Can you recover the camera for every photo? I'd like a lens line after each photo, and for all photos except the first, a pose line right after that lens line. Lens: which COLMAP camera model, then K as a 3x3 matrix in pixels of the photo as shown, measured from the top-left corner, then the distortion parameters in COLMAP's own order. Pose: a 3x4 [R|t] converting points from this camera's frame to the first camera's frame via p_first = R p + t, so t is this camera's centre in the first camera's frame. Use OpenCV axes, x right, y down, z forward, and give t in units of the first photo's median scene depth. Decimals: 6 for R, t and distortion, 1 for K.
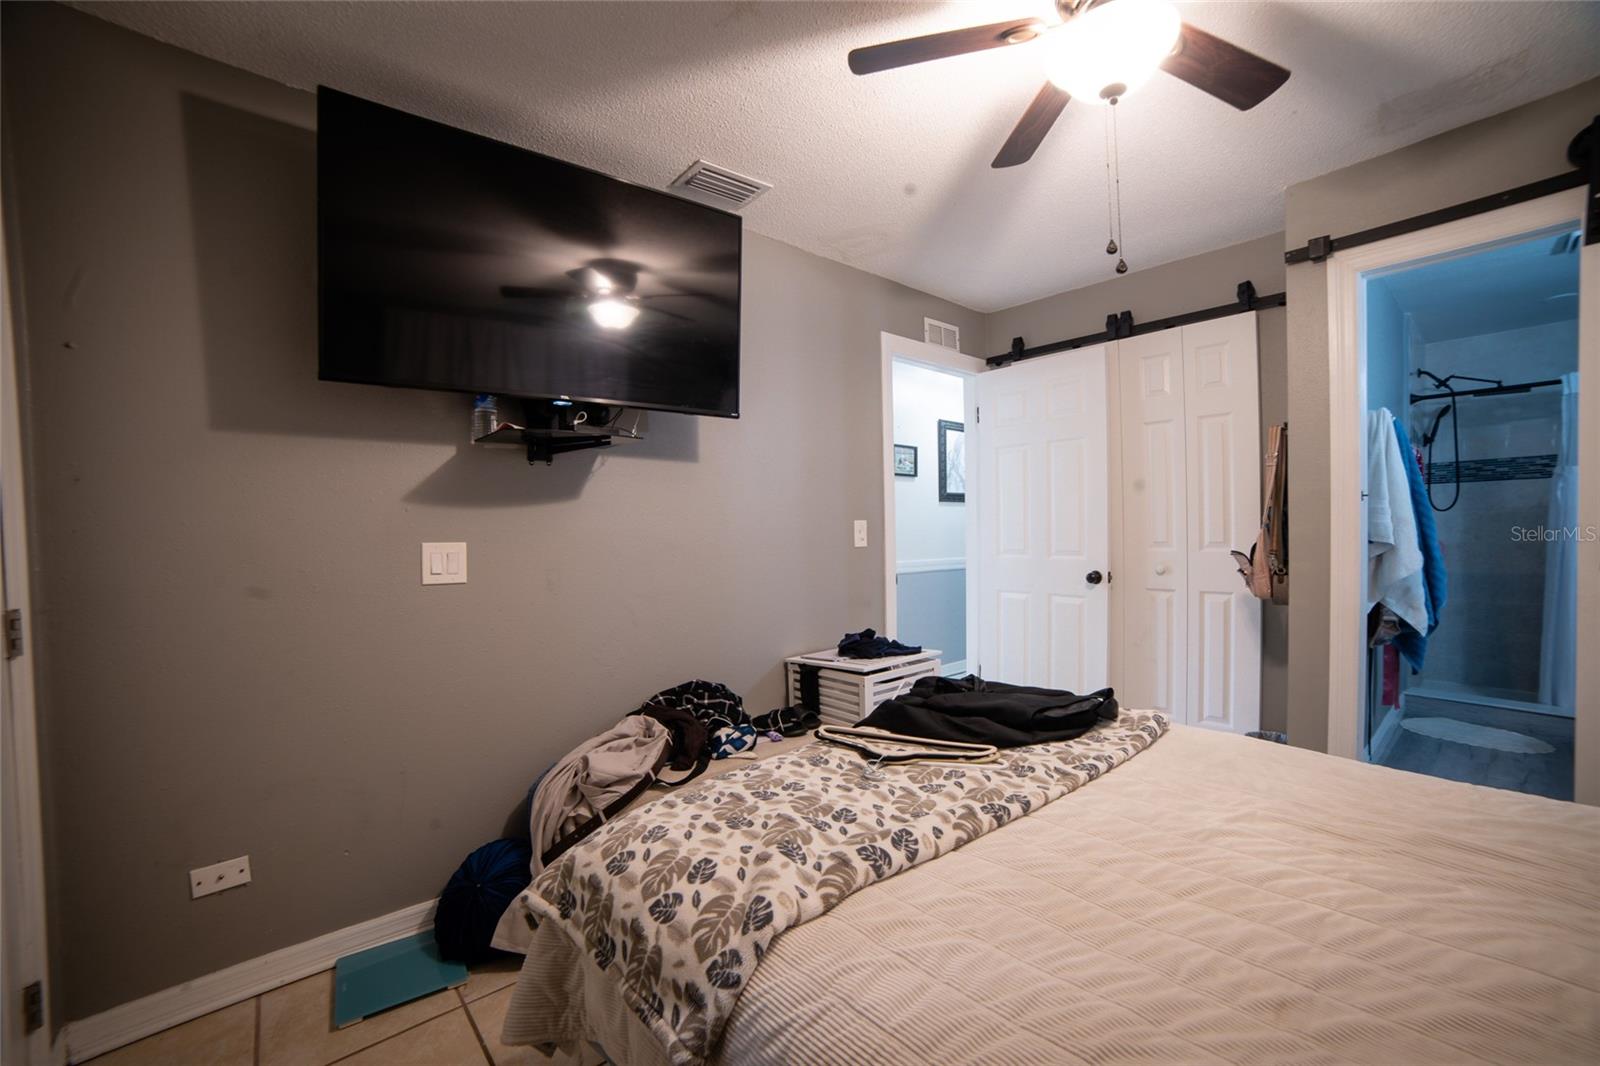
lens RADIAL K [[658.2, 0, 802.2], [0, 658.2, 548.2], [0, 0, 1]] dist [-0.086696, 0.028627]
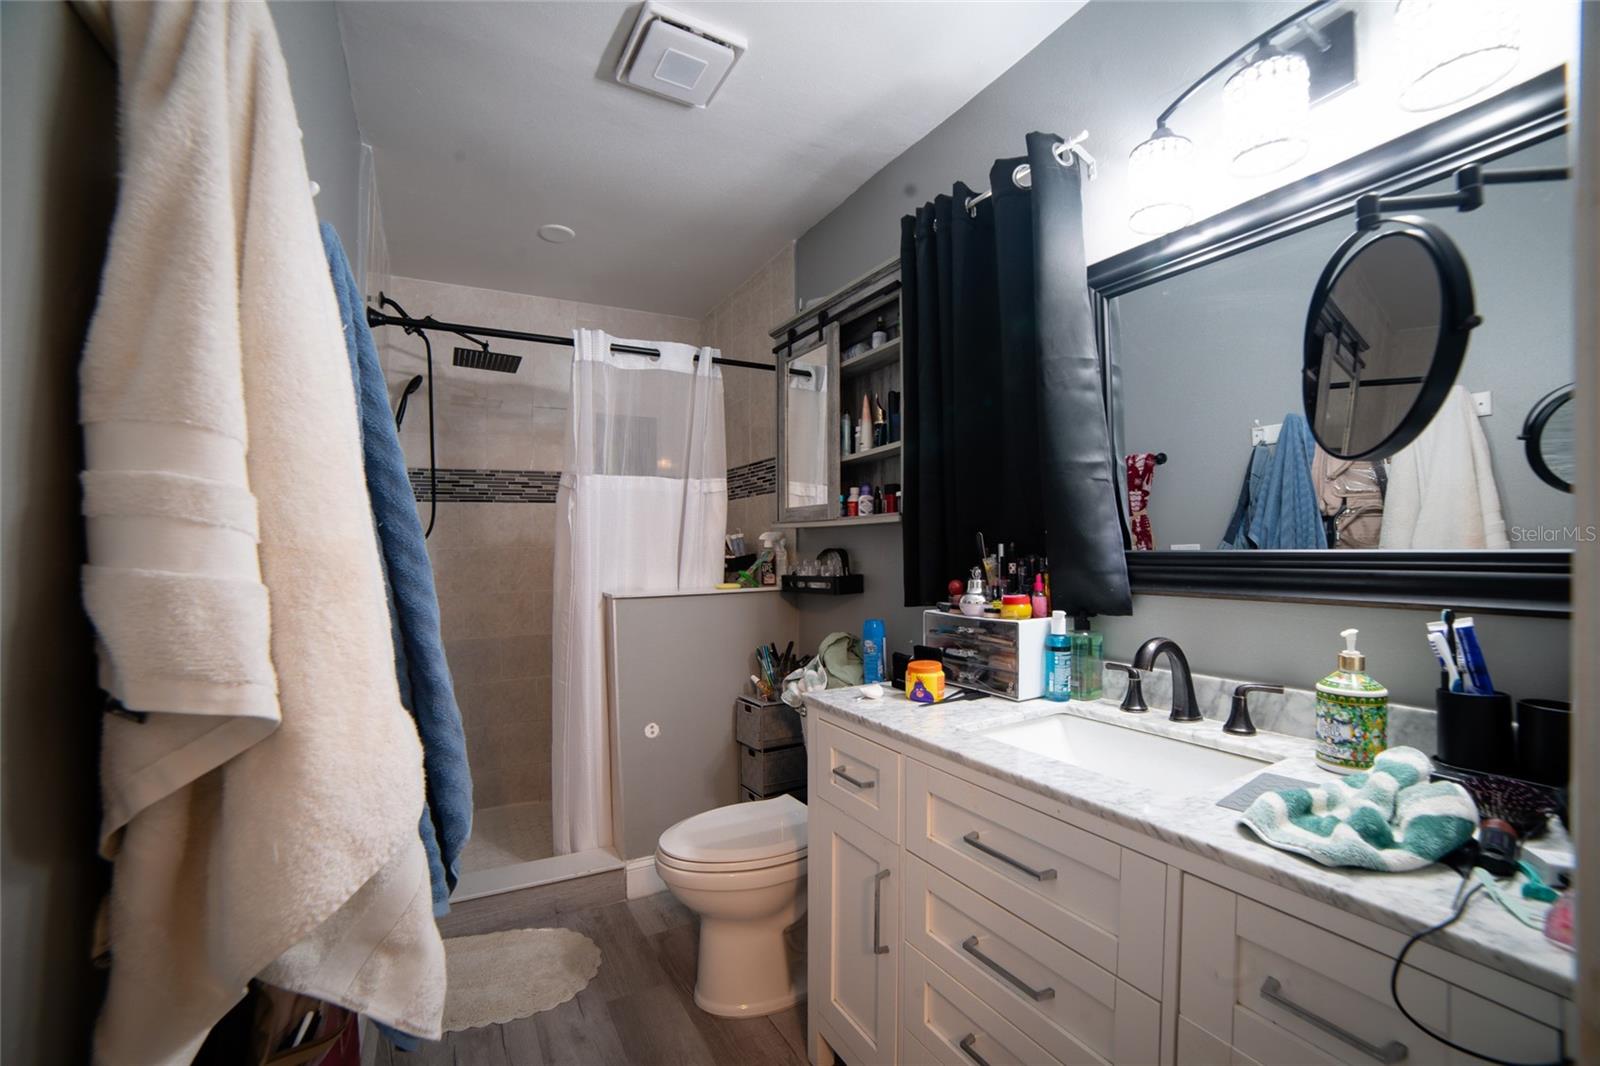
lens RADIAL K [[658.2, 0, 802.2], [0, 658.2, 548.2], [0, 0, 1]] dist [-0.086696, 0.028627]
pose [[0.196139, 0.019094, 0.980390, 0.883428], [0.040014, 0.998822, -0.027459, -0.043417], [-0.979759, 0.044615, 0.195144, 0.898865]]
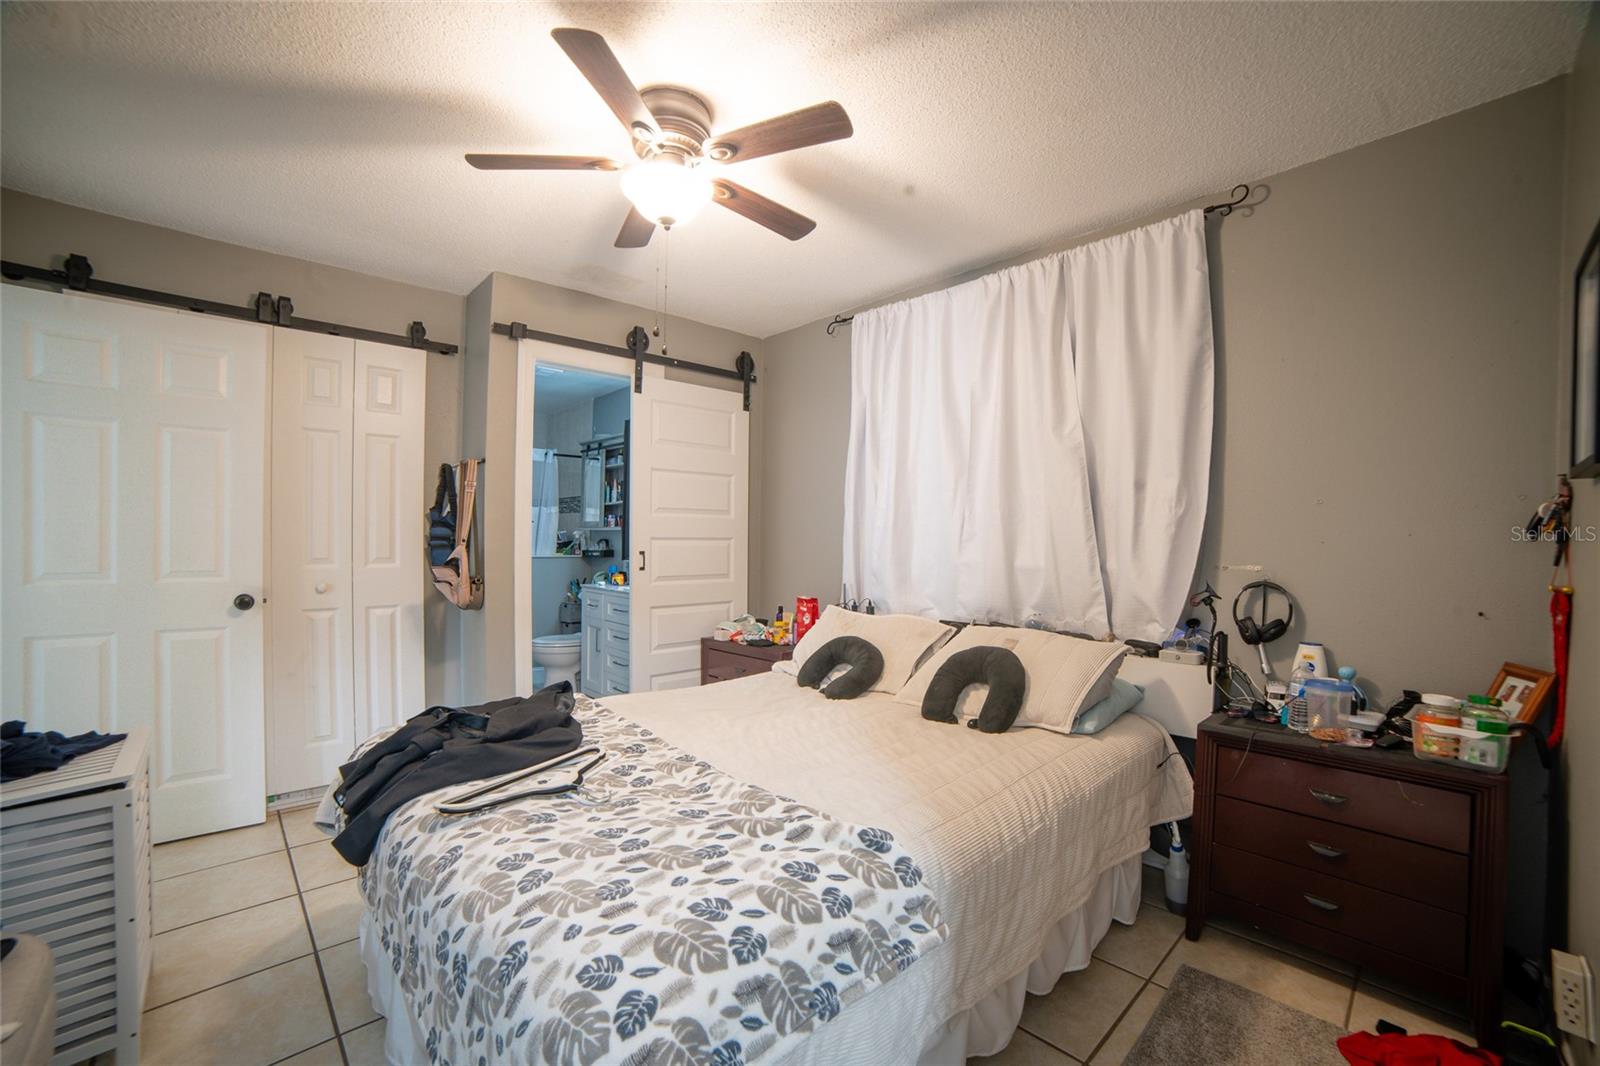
lens RADIAL K [[663.2, 0, 802.4], [0, 663.2, 546.2], [0, 0, 1]] dist [-0.107735, 0.038922]
pose [[-0.037248, 0.011449, 0.999240, -0.499357], [0.023103, 0.999677, -0.010593, -0.001563], [-0.999039, 0.022691, -0.037501, 0.430443]]
